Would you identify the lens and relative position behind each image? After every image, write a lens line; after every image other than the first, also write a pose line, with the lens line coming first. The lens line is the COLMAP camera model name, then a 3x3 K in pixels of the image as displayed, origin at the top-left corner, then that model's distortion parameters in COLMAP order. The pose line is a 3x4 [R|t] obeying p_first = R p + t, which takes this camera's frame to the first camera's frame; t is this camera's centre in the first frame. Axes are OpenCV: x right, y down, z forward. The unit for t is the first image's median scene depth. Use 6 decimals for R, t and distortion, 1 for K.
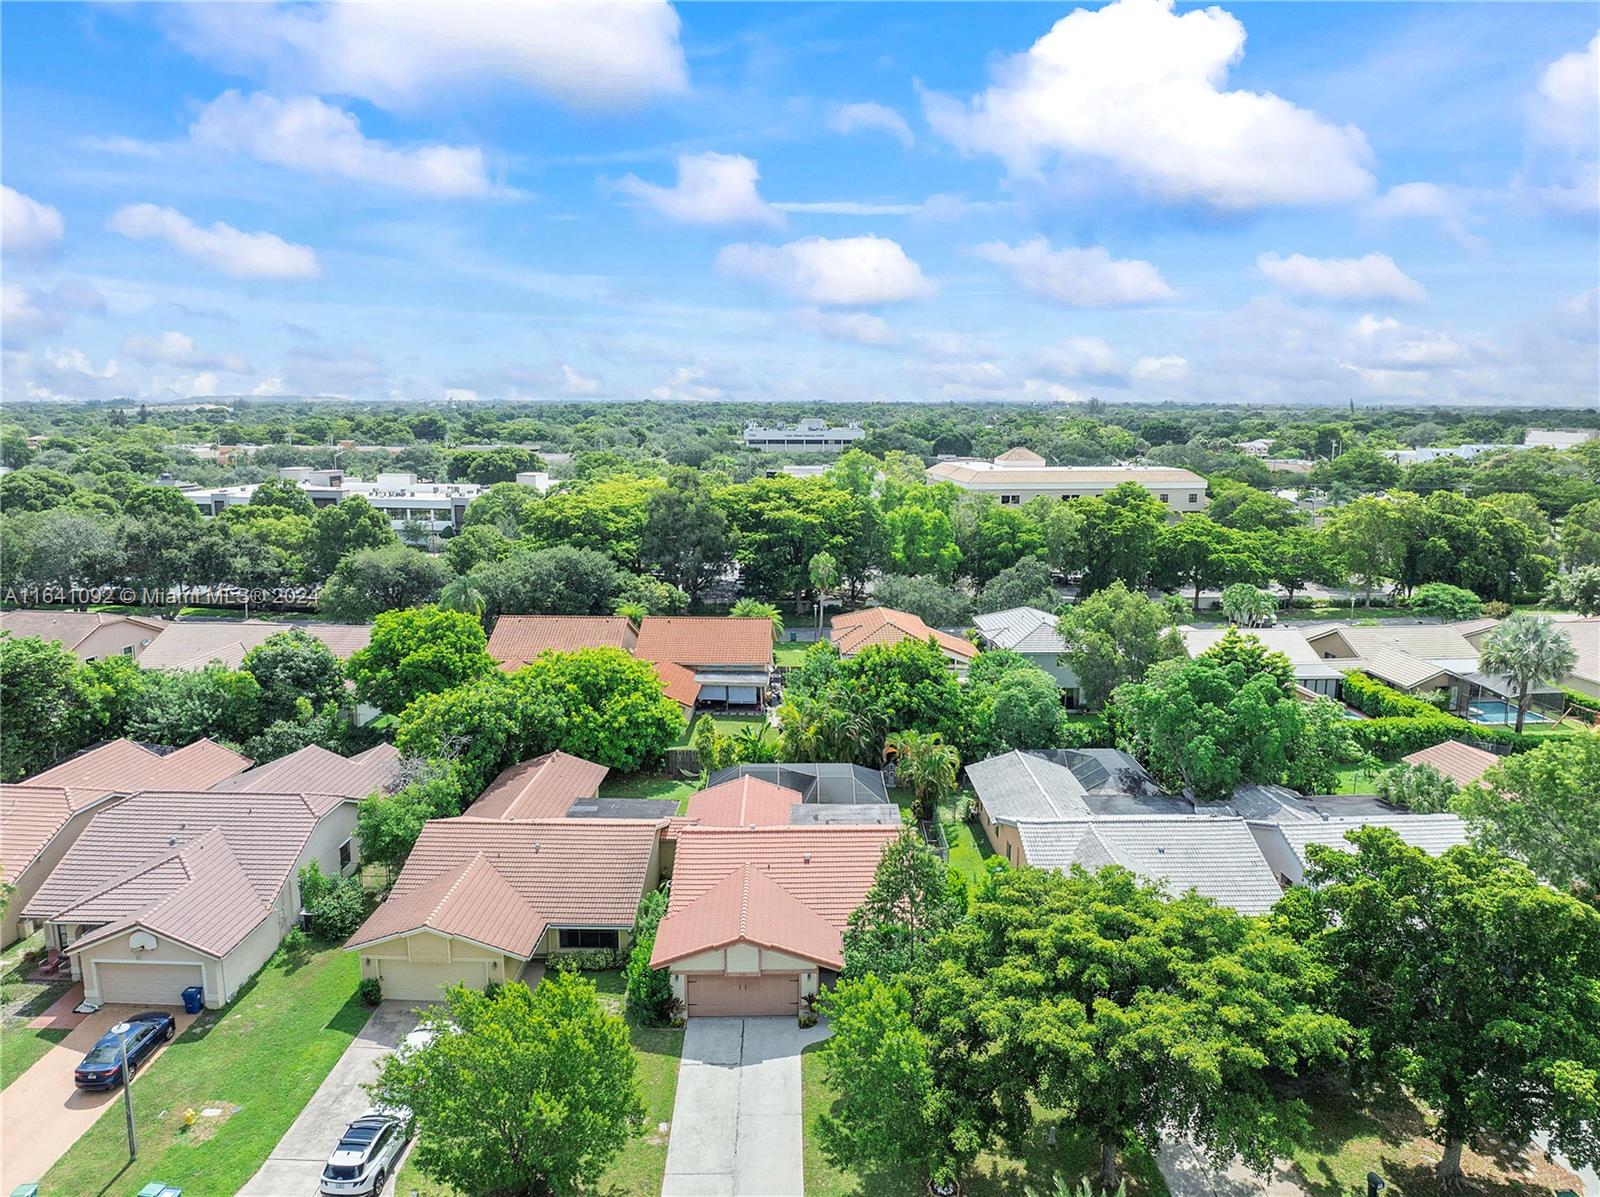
lens RADIAL K [[1119.2, 0, 800.0], [0, 1119.2, 598.5], [0, 0, 1]] dist [-0.034778, 0.000001]
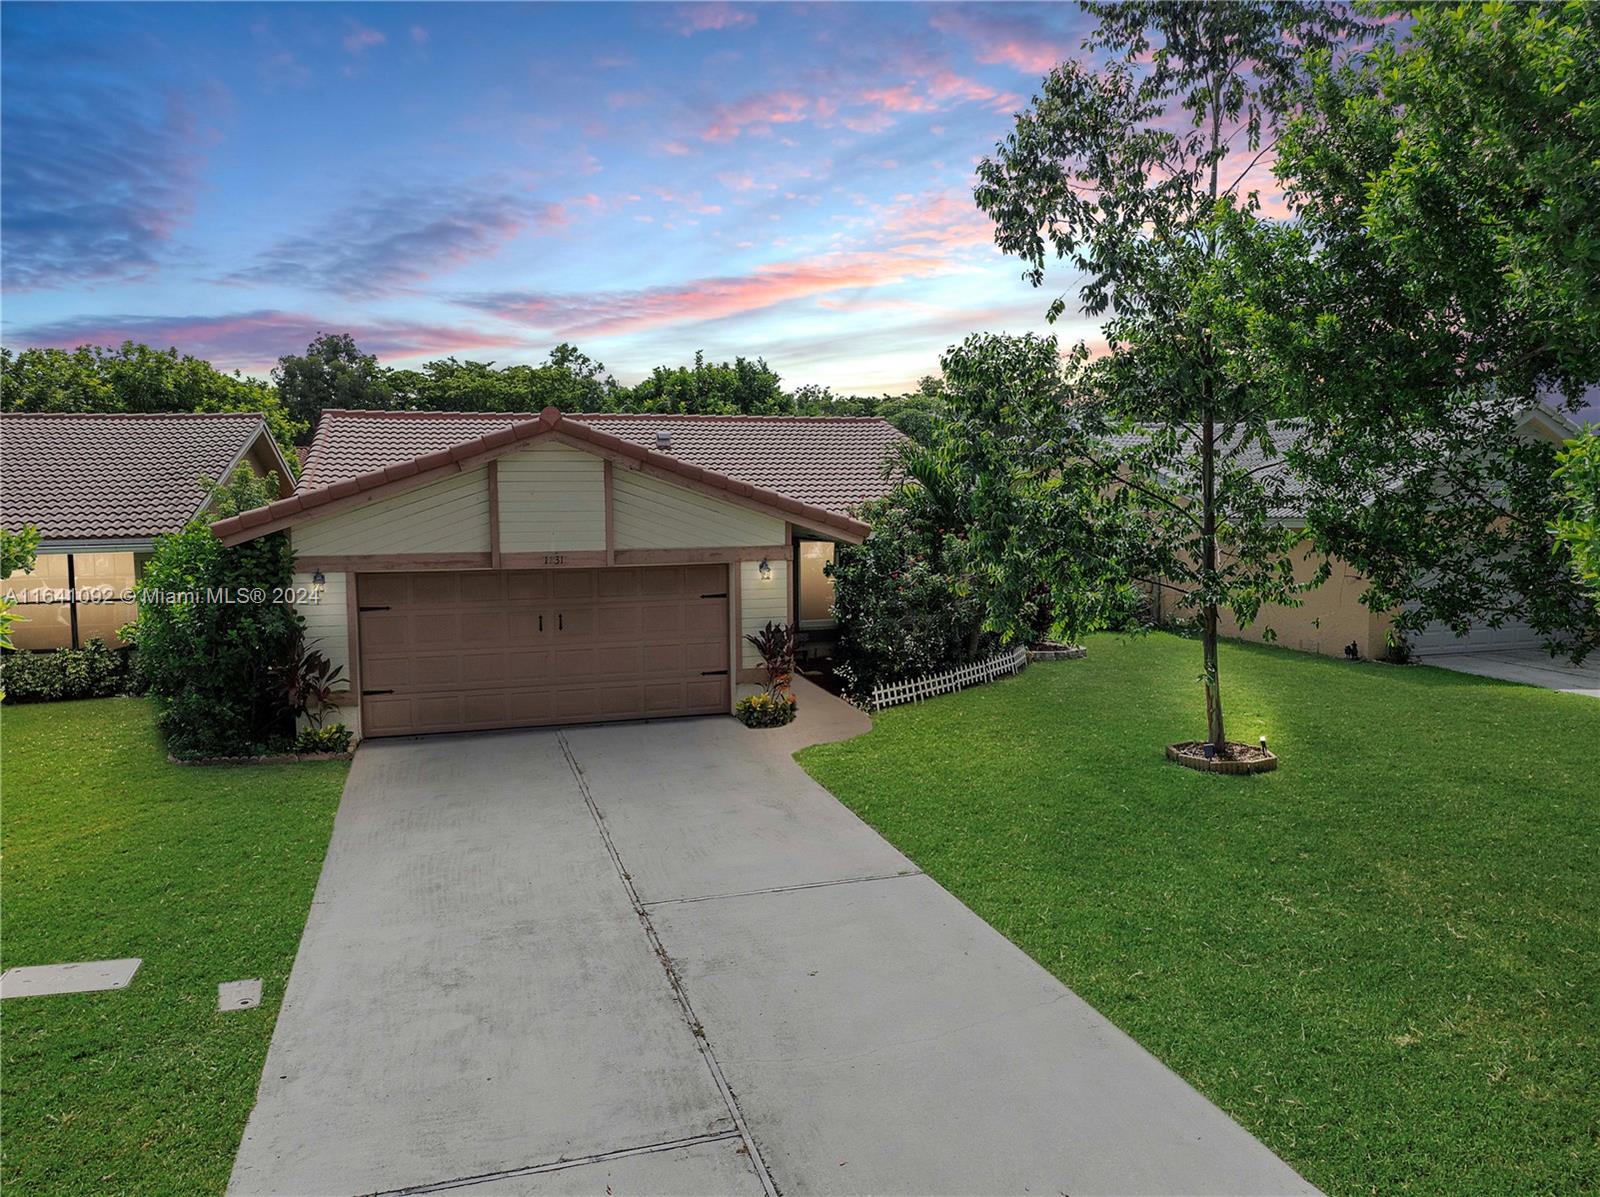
lens RADIAL K [[1119.2, 0, 800.0], [0, 1119.2, 598.5], [0, 0, 1]] dist [-0.034778, 0.000001]
pose [[0.957145, -0.028129, 0.288240, -0.050599], [0.054835, 0.994871, -0.085000, 0.254278], [-0.284371, 0.097163, 0.953778, 0.469499]]
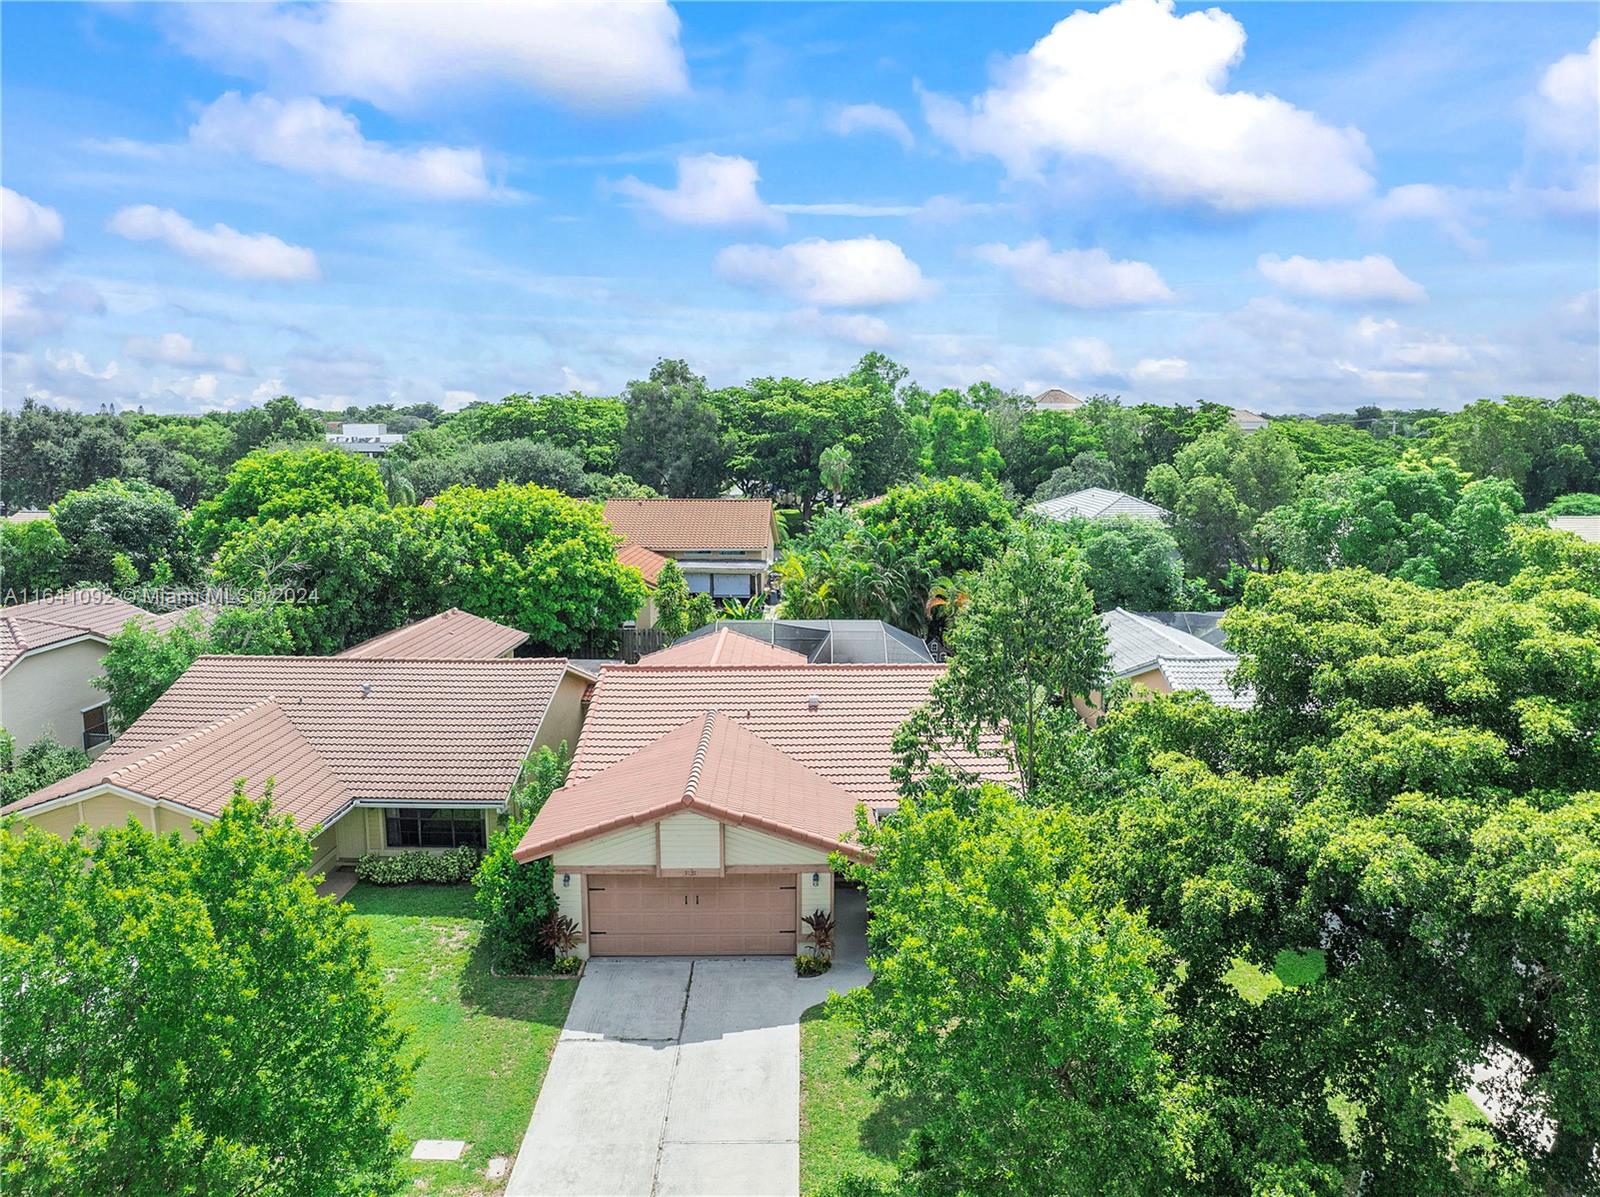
lens RADIAL K [[1119.2, 0, 800.0], [0, 1119.2, 598.5], [0, 0, 1]] dist [-0.034778, 0.000001]
pose [[0.999952, 0.000724, -0.009791, 0.003773], [-0.000899, 0.999840, -0.017874, 0.146365], [0.009777, 0.017882, 0.999792, 0.317457]]
